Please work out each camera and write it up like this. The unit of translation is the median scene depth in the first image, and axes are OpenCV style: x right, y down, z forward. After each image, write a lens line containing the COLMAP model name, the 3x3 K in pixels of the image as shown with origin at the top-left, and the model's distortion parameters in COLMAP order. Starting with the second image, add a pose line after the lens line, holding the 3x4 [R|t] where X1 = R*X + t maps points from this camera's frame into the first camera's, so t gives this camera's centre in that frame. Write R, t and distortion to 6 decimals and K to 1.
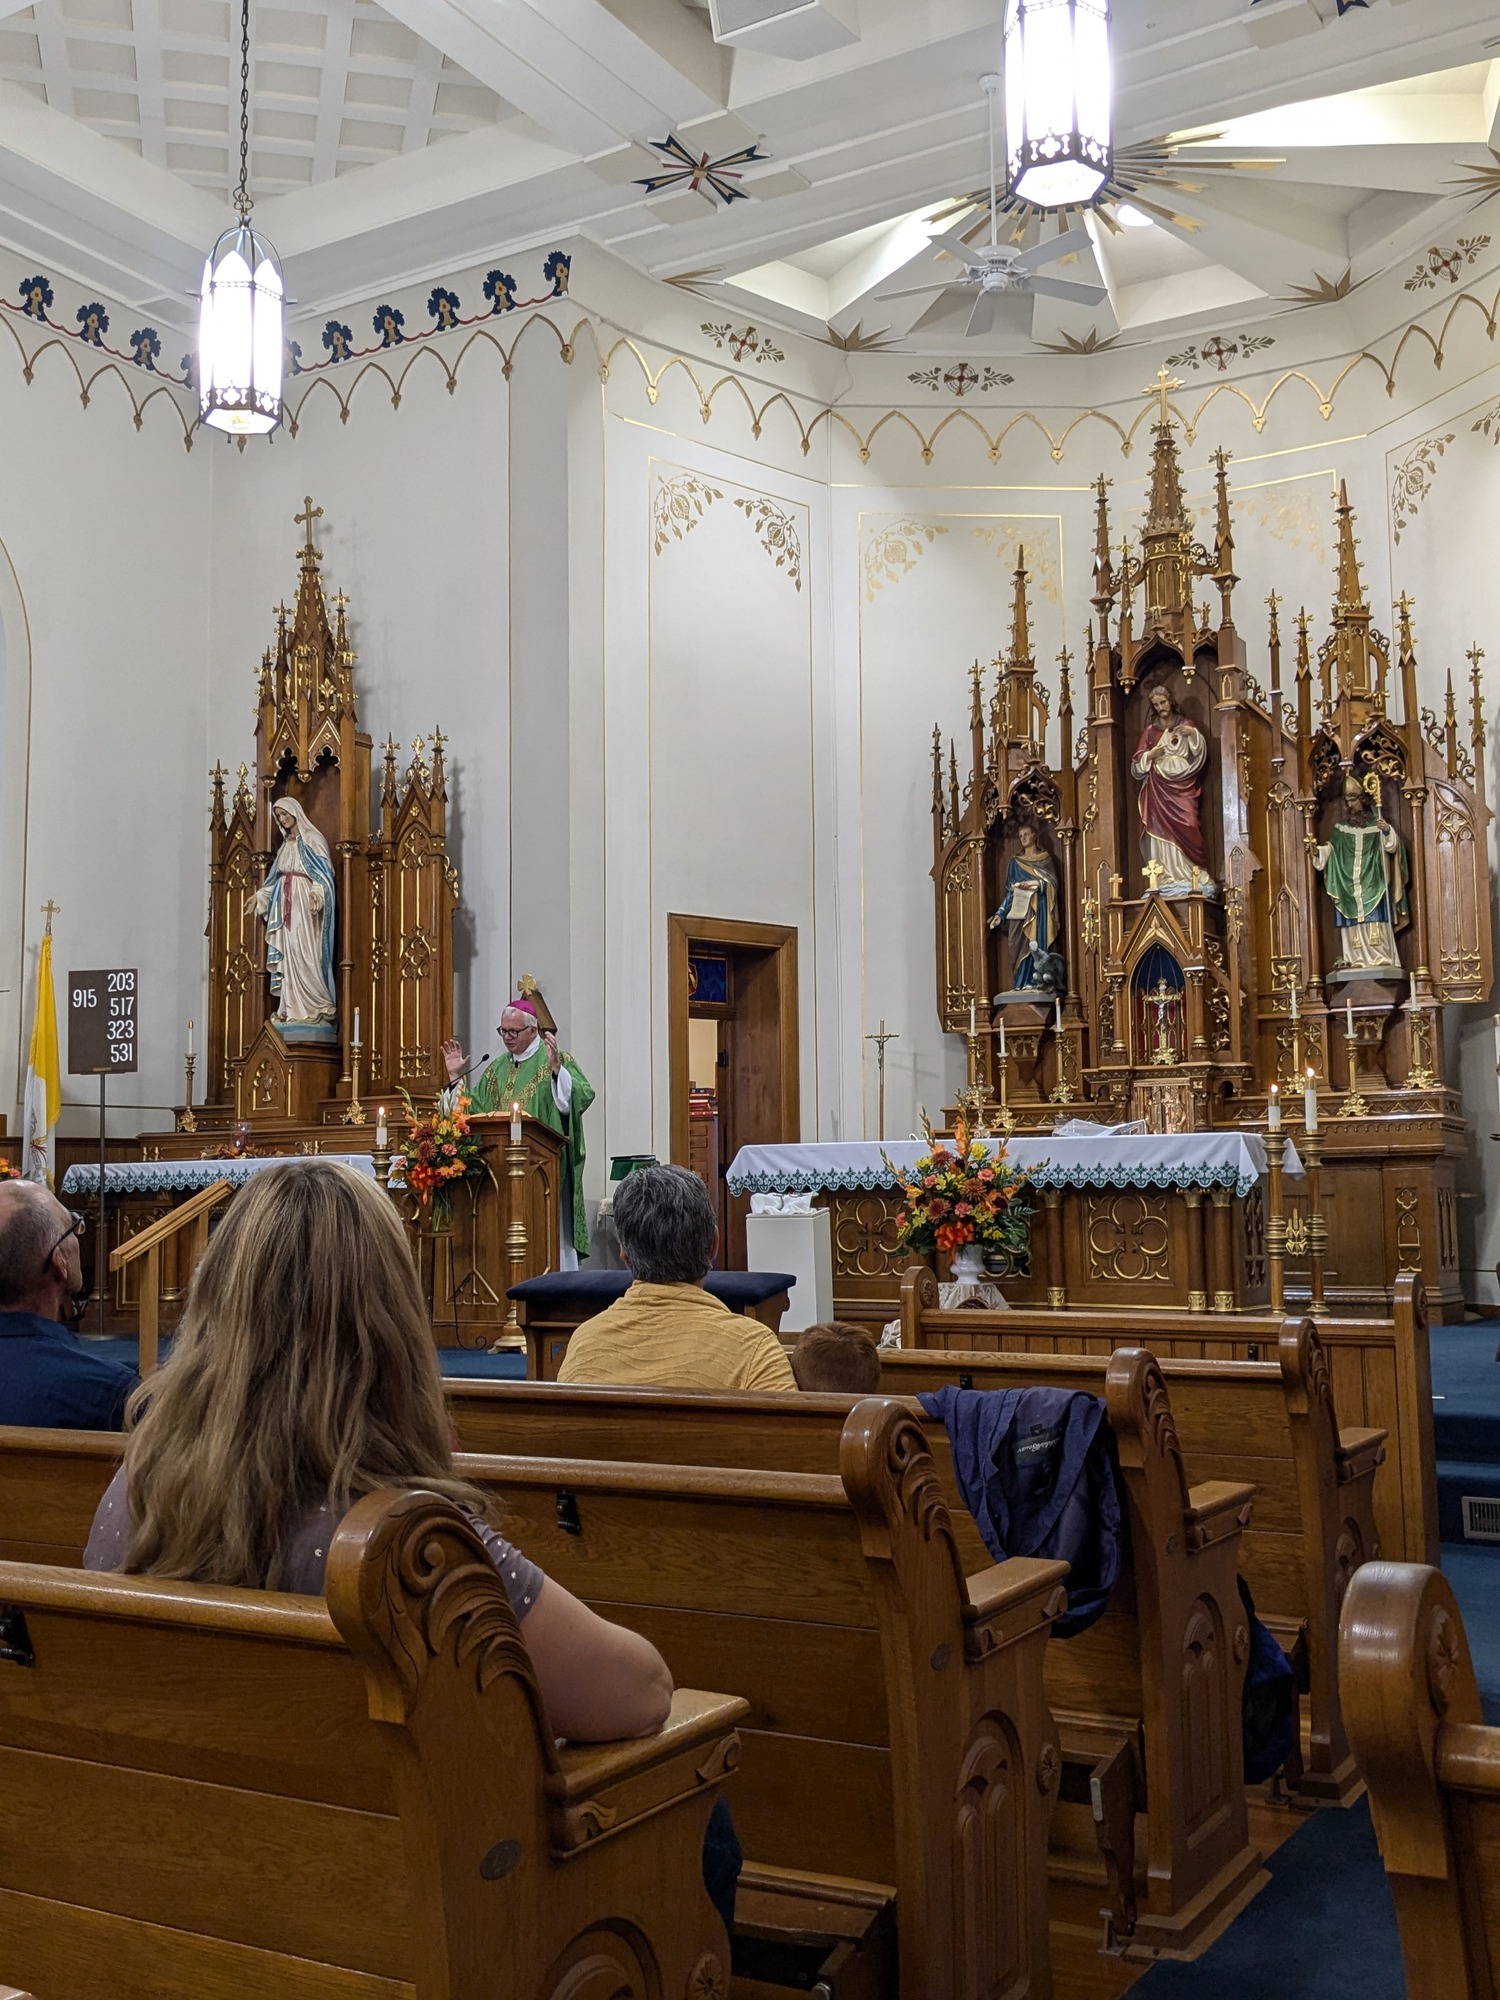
lens RADIAL K [[1985.1, 0, 754.8], [0, 1985.1, 997.5], [0, 0, 1]] dist [0.000983, 0.000000]
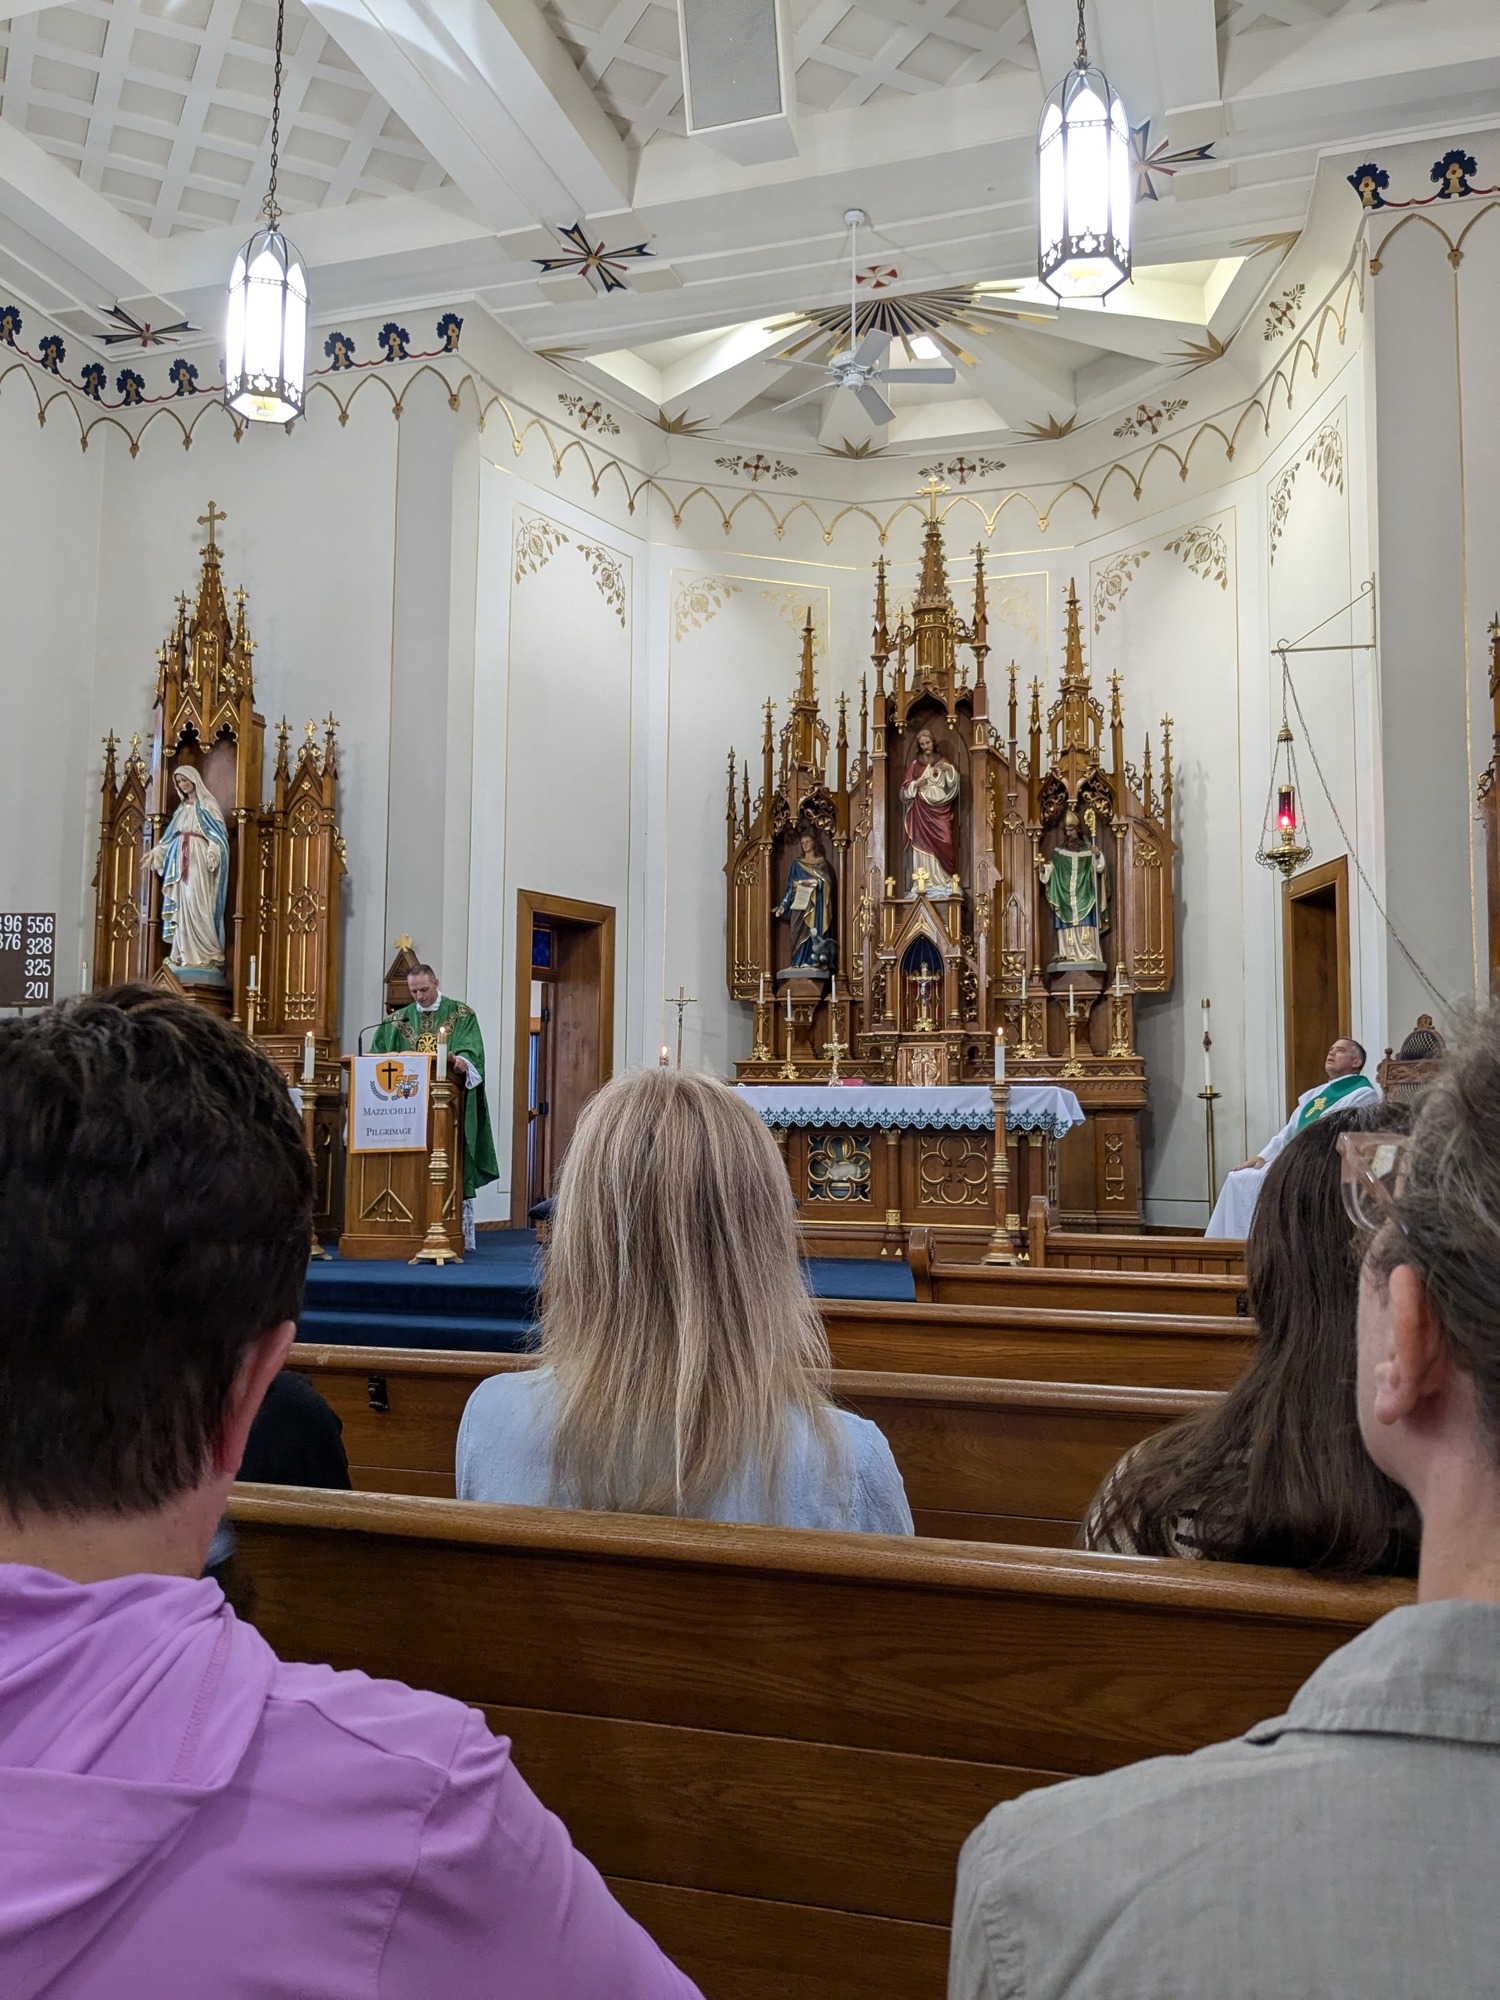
lens RADIAL K [[1553.6, 0, 752.3], [0, 1553.6, 995.5], [0, 0, 1]] dist [0.014770, -0.048149]
pose [[0.973643, 0.040639, 0.224429, -0.114485], [-0.043209, 0.999045, 0.006550, 0.009037], [-0.223948, -0.016075, 0.974469, 0.067825]]
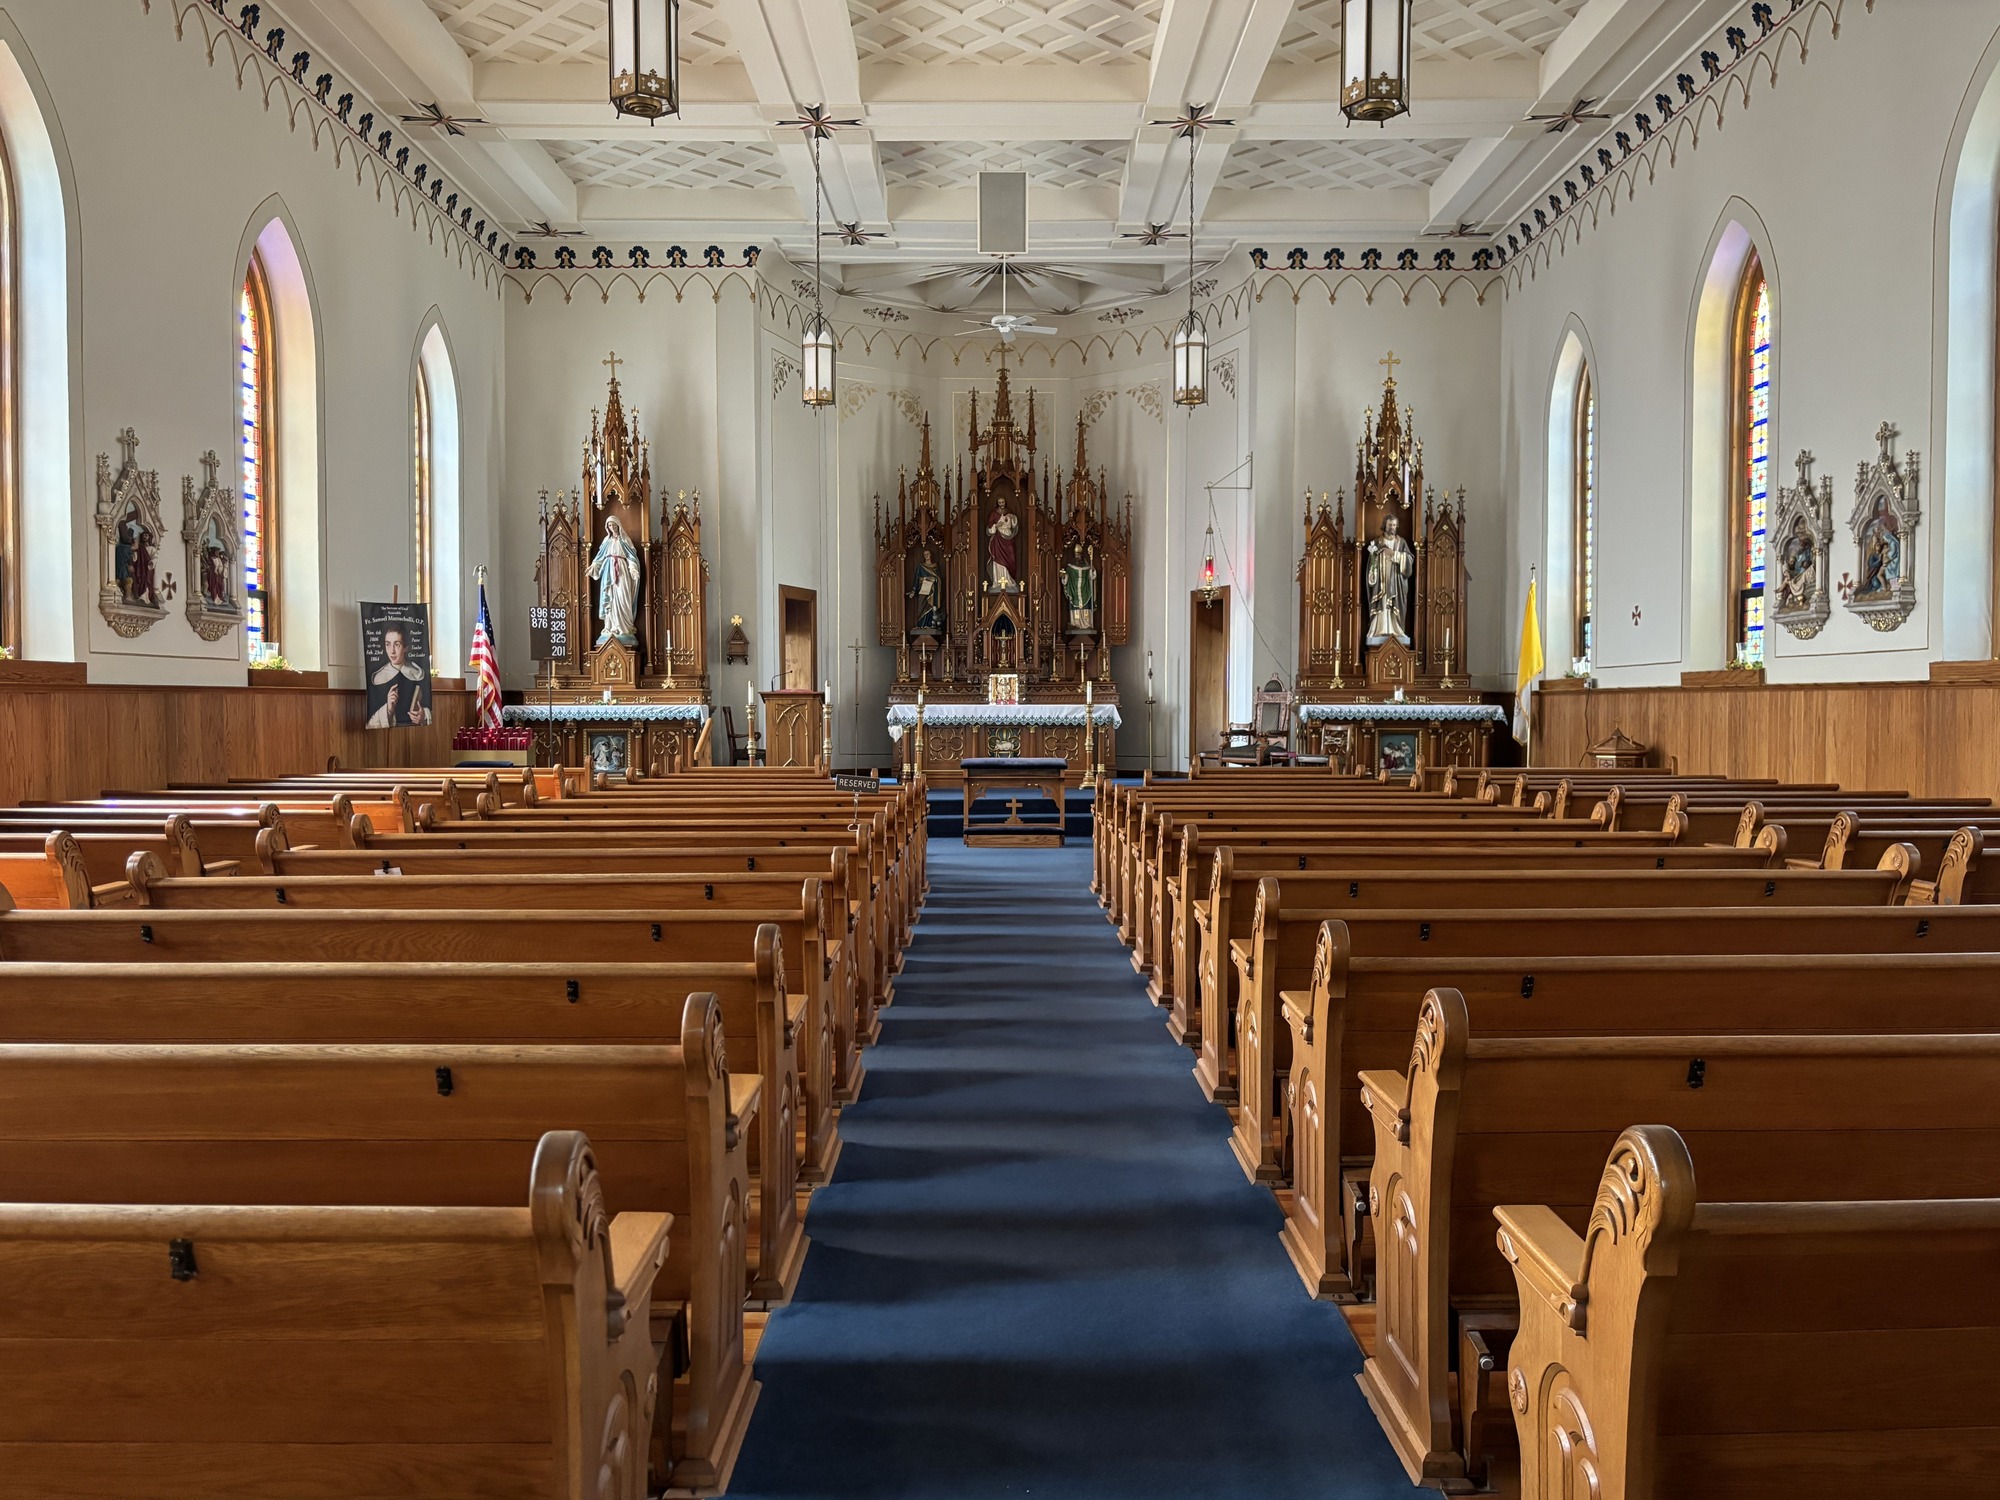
lens RADIAL K [[1514.9, 0, 1005.7], [0, 1514.9, 761.6], [0, 0, 1]] dist [-0.043131, -0.002435]
pose [[0.855181, -0.005558, 0.518300, -0.655129], [-0.064386, 0.991059, 0.116863, -0.059287], [-0.514315, -0.133310, 0.847177, -0.453742]]
